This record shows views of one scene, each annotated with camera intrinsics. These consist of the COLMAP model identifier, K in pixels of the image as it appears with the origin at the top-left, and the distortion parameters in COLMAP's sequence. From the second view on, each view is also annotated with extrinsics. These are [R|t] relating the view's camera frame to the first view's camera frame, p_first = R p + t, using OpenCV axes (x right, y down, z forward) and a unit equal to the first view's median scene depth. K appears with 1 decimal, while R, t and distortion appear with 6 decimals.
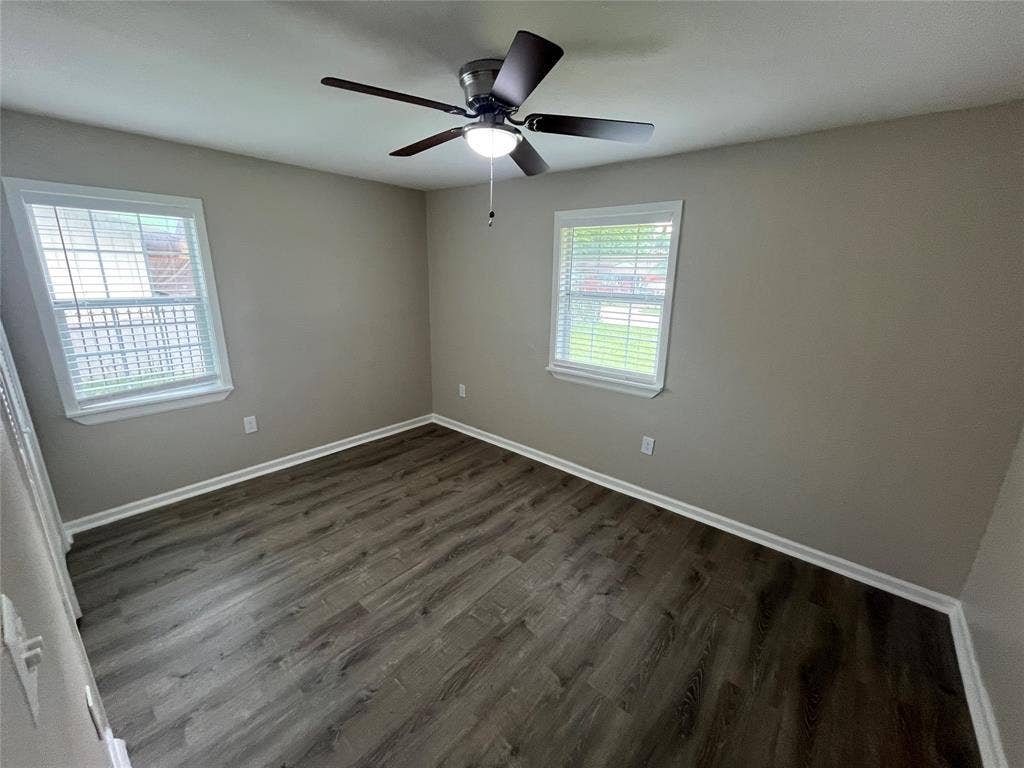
lens RADIAL K [[415.1, 0, 515.1], [0, 415.1, 382.3], [0, 0, 1]] dist [-0.000628, -0.000038]
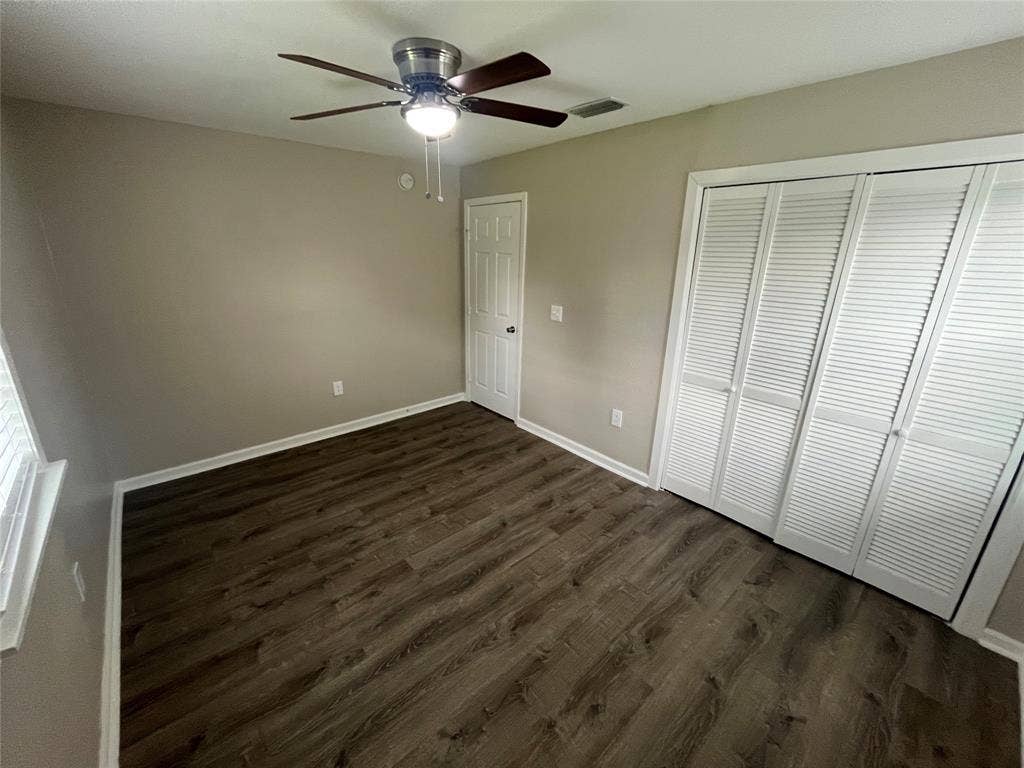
lens RADIAL K [[415.1, 0, 515.1], [0, 415.1, 382.3], [0, 0, 1]] dist [-0.000628, -0.000038]
pose [[-0.988610, -0.080999, 0.126845, -0.299301], [-0.001502, 0.848089, 0.529851, -0.385787], [-0.150493, 0.523626, -0.838551, 1.456589]]
